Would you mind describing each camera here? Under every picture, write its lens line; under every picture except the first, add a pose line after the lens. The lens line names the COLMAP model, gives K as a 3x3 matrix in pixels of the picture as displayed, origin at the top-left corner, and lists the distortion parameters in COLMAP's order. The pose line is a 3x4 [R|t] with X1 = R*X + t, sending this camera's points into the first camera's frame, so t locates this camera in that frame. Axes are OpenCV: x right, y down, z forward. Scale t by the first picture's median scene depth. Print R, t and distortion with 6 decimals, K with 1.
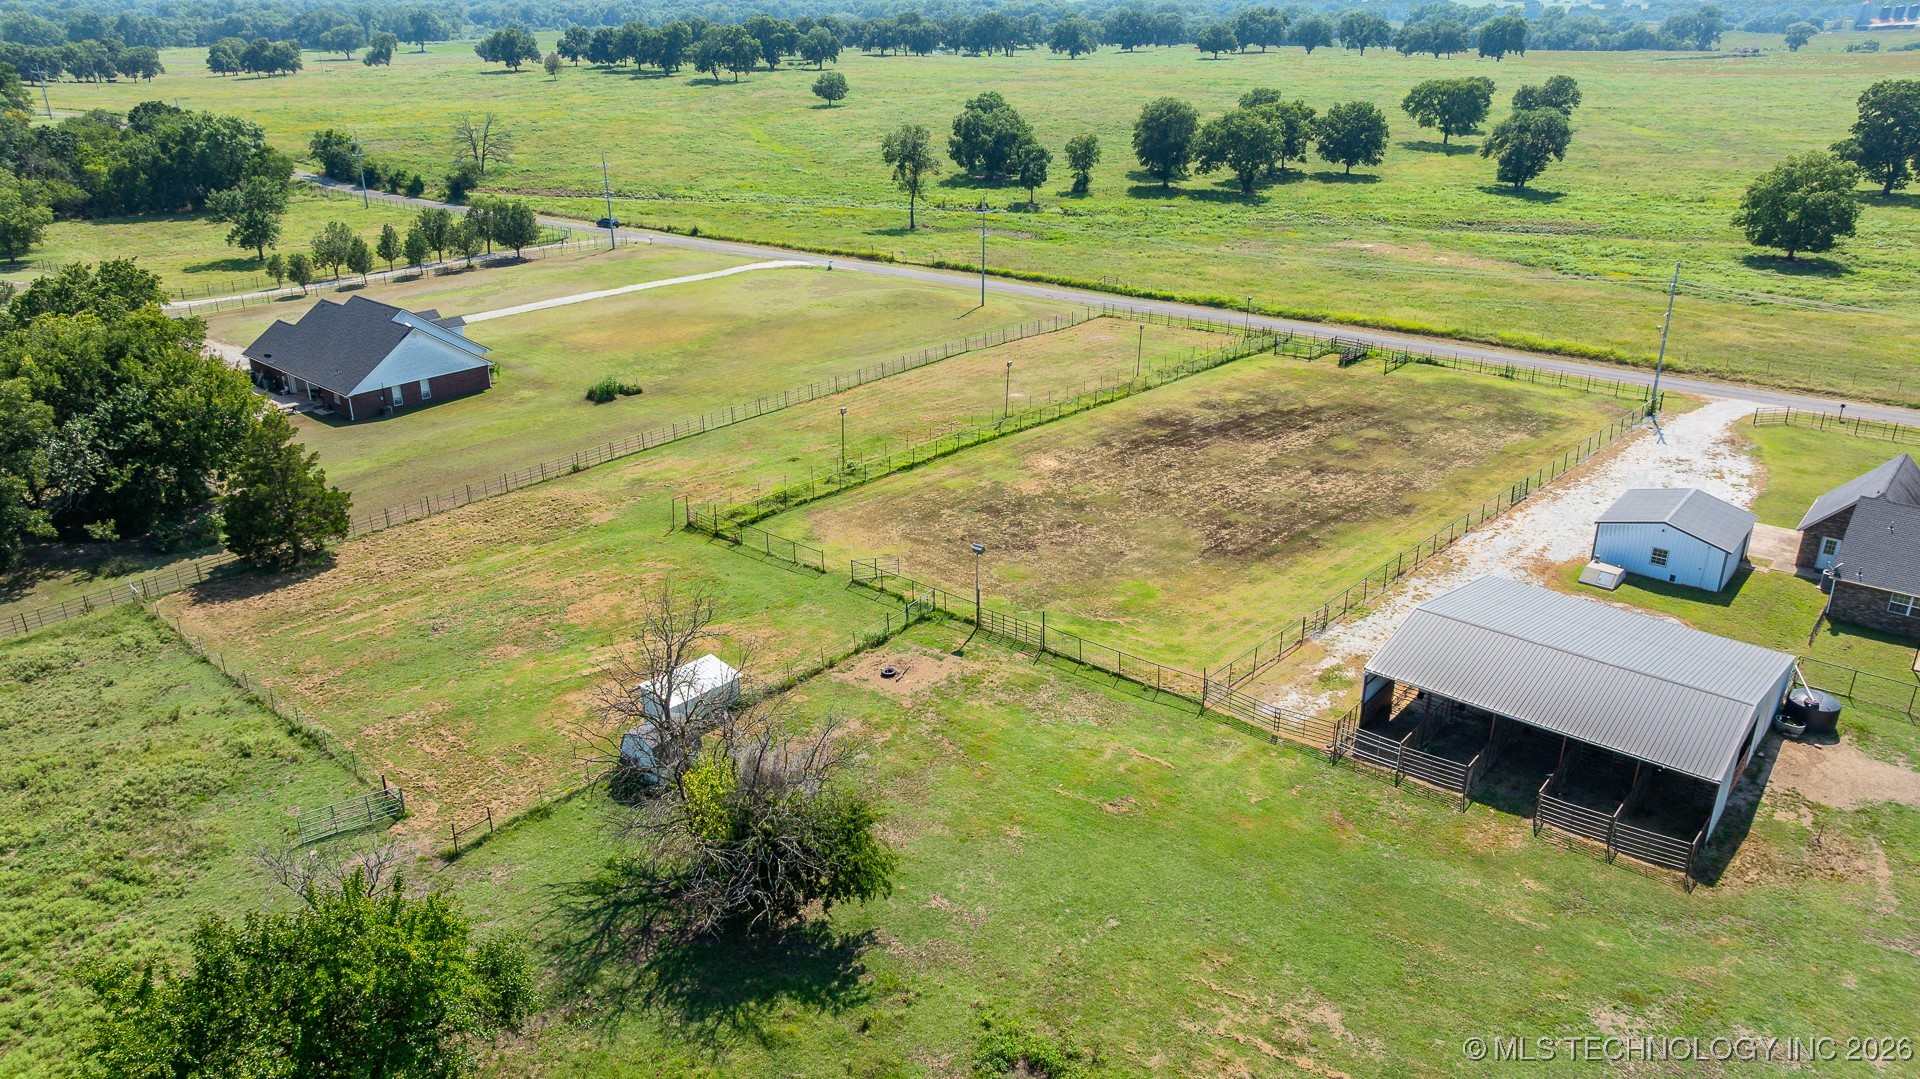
lens RADIAL K [[1349.9, 0, 968.0], [0, 1349.9, 532.0], [0, 0, 1]] dist [-0.033636, 0.025259]
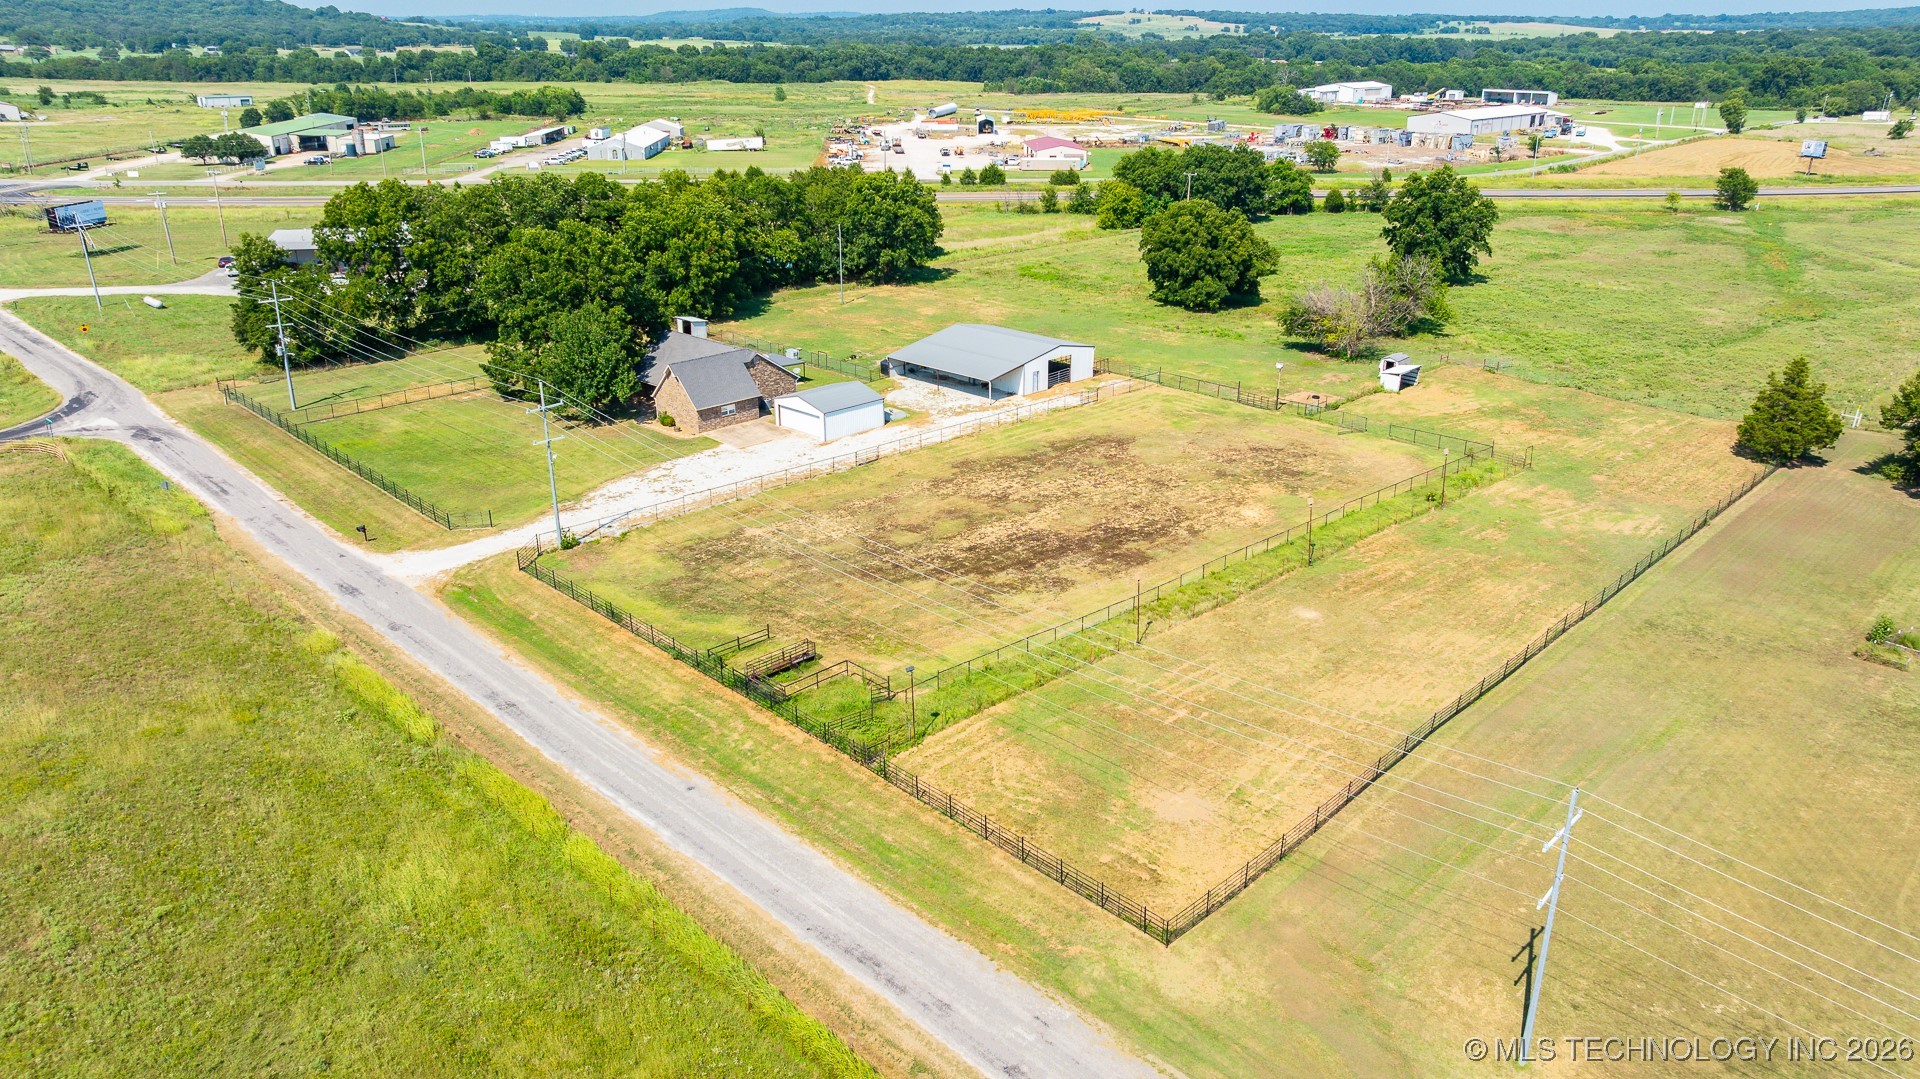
lens RADIAL K [[1349.9, 0, 963.1], [0, 1349.9, 545.4], [0, 0, 1]] dist [-0.033636, 0.025259]
pose [[-0.995853, -0.030538, 0.085702, 0.178742], [0.036903, 0.725437, 0.687299, -0.709946], [-0.083160, 0.687611, -0.721301, 1.668418]]
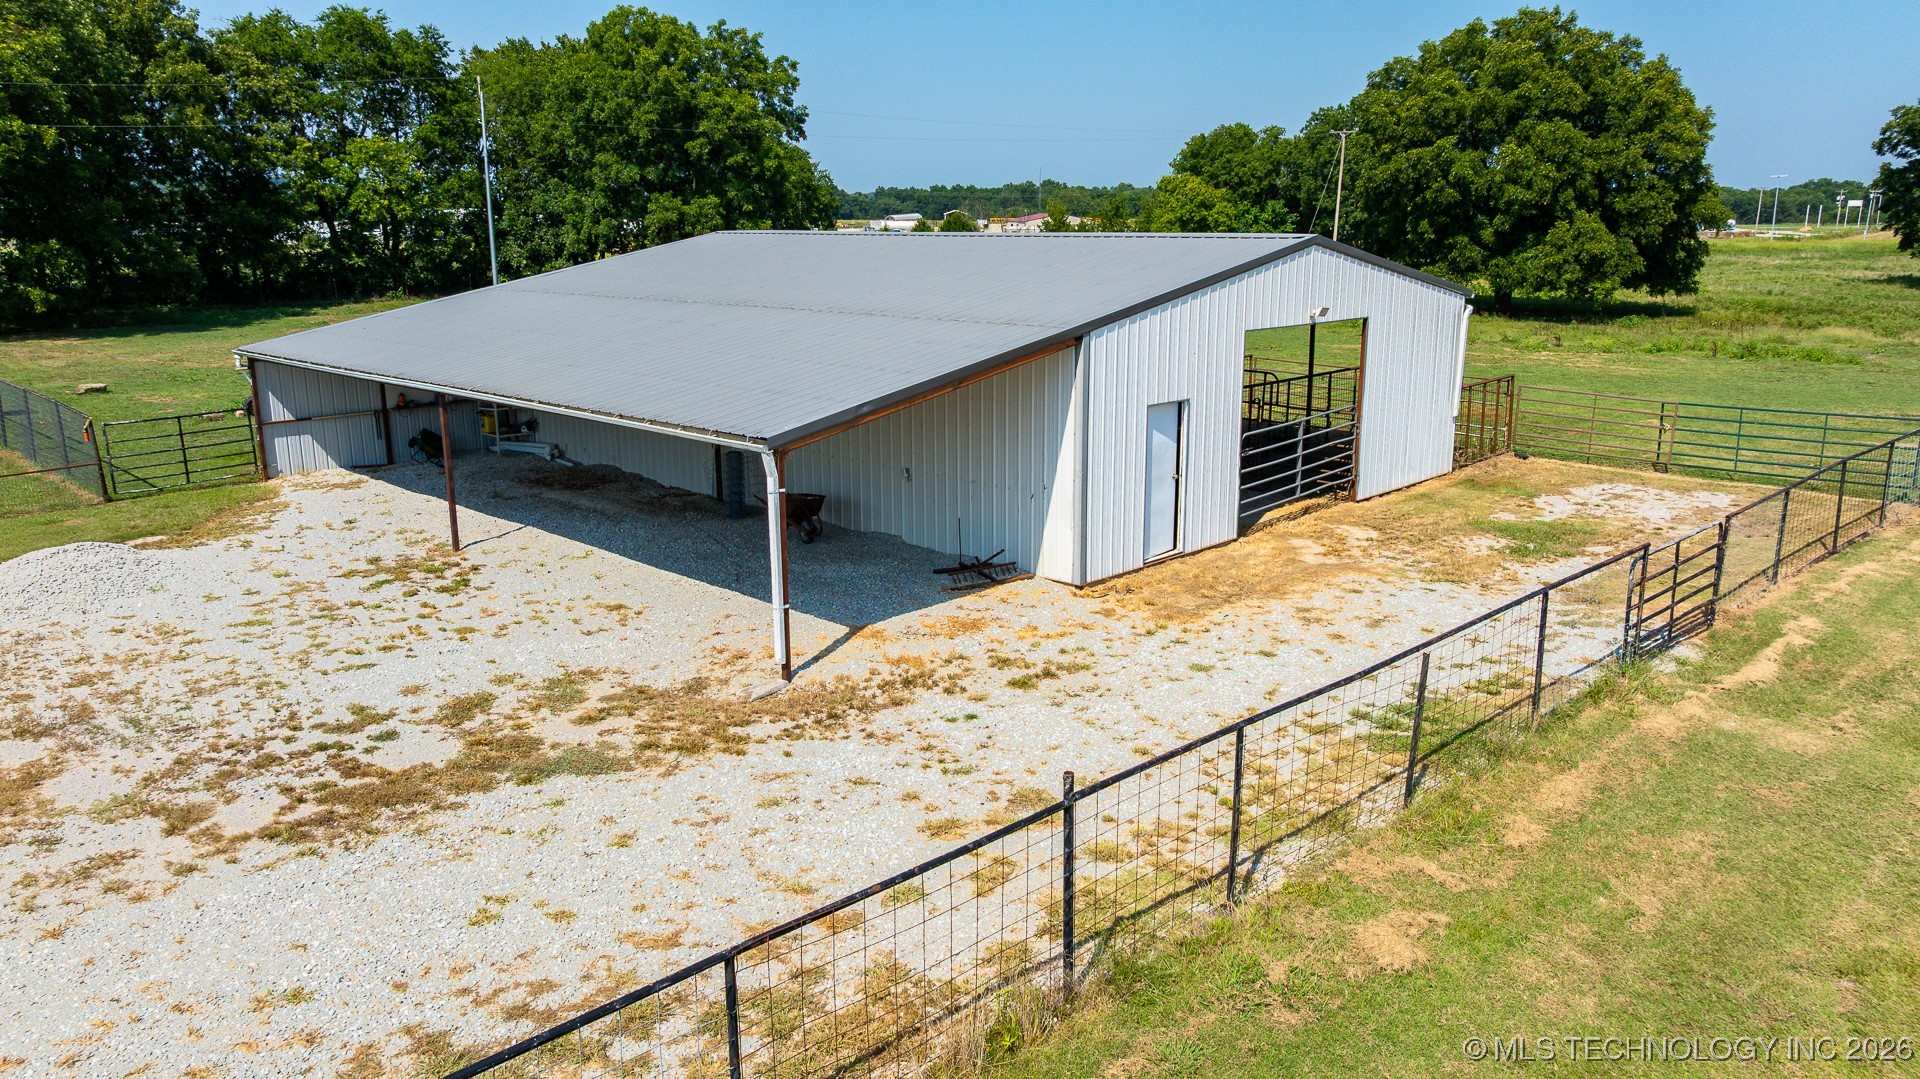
lens RADIAL K [[1349.9, 0, 967.0], [0, 1349.9, 524.9], [0, 0, 1]] dist [-0.033636, 0.025259]
pose [[-0.997219, -0.013629, 0.073272, 0.236492], [0.031187, 0.816615, 0.576339, -0.042769], [-0.067690, 0.577021, -0.813919, 0.786601]]
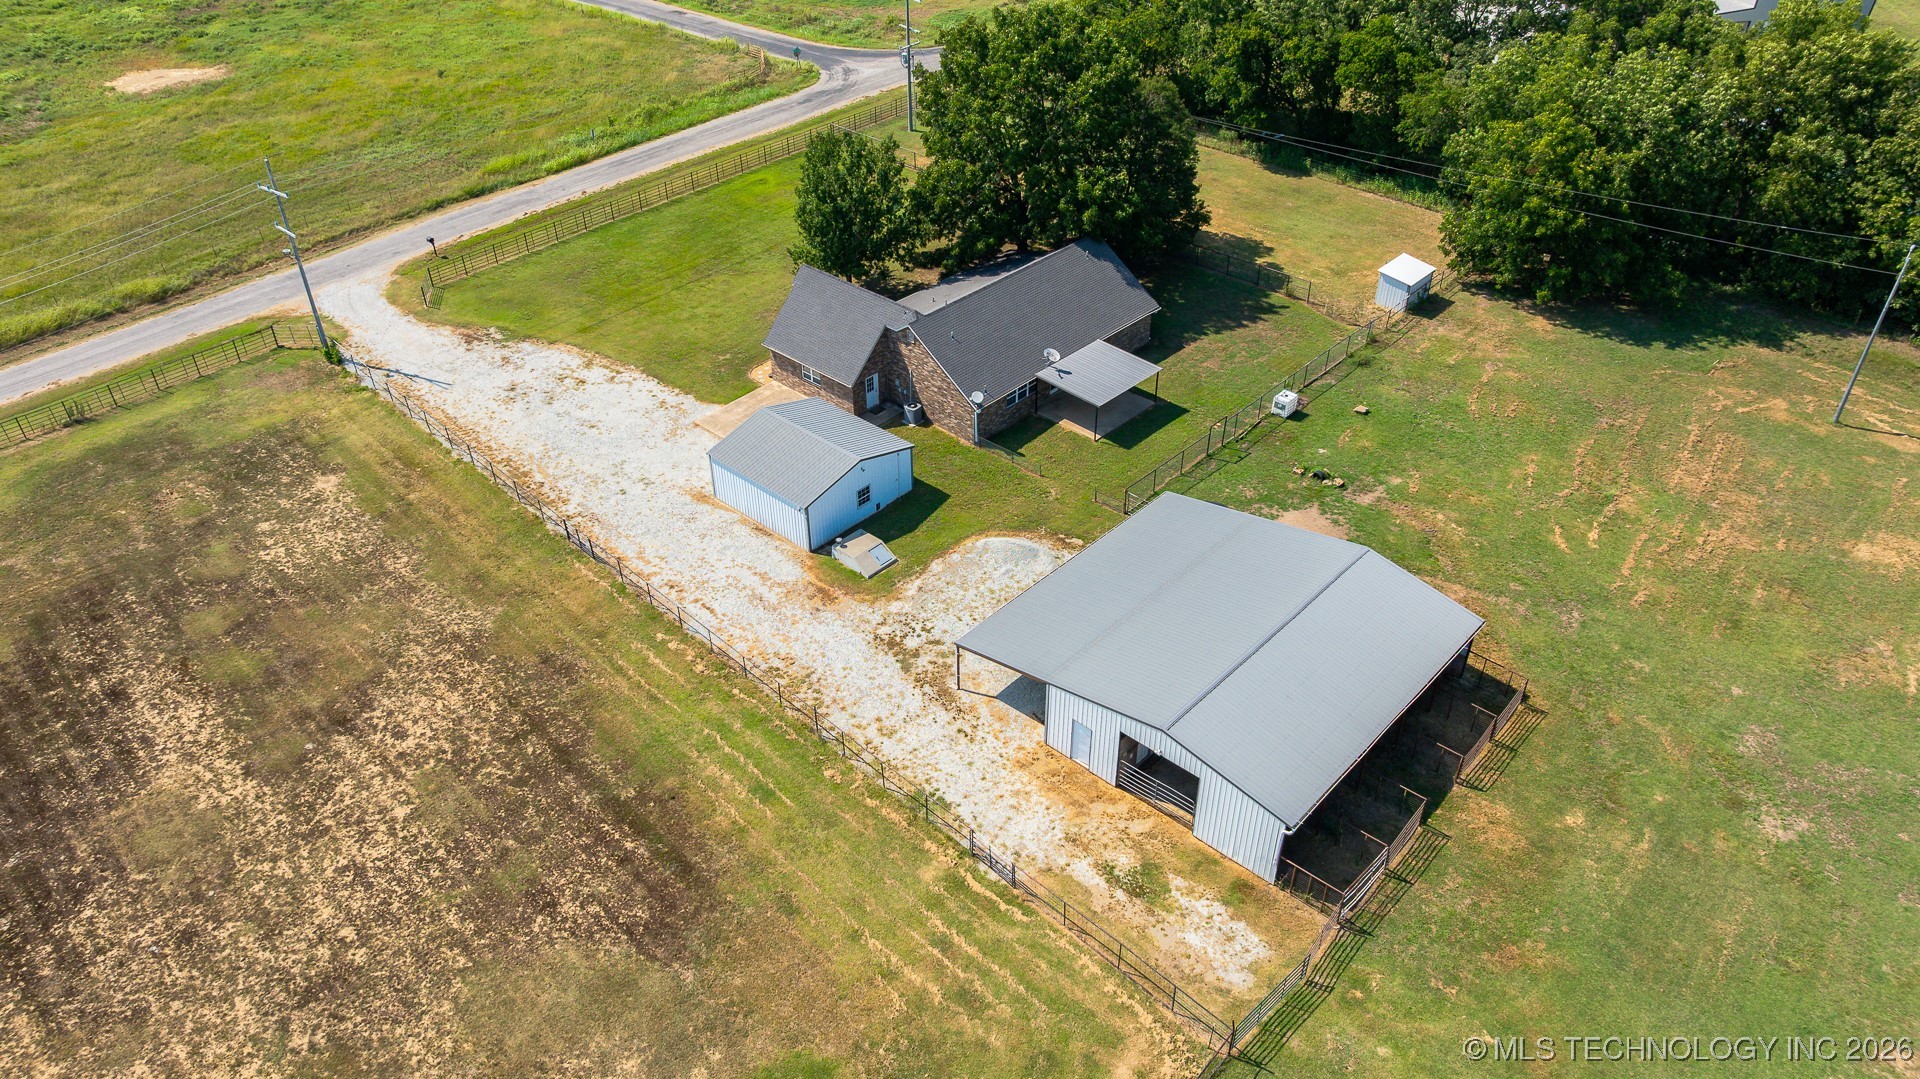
lens RADIAL K [[1349.9, 0, 968.3], [0, 1349.9, 529.2], [0, 0, 1]] dist [-0.033636, 0.025259]
pose [[0.044556, -0.586598, 0.808651, -0.130337], [0.378398, 0.759052, 0.529769, -0.284813], [-0.924570, 0.282388, 0.255788, 0.532711]]
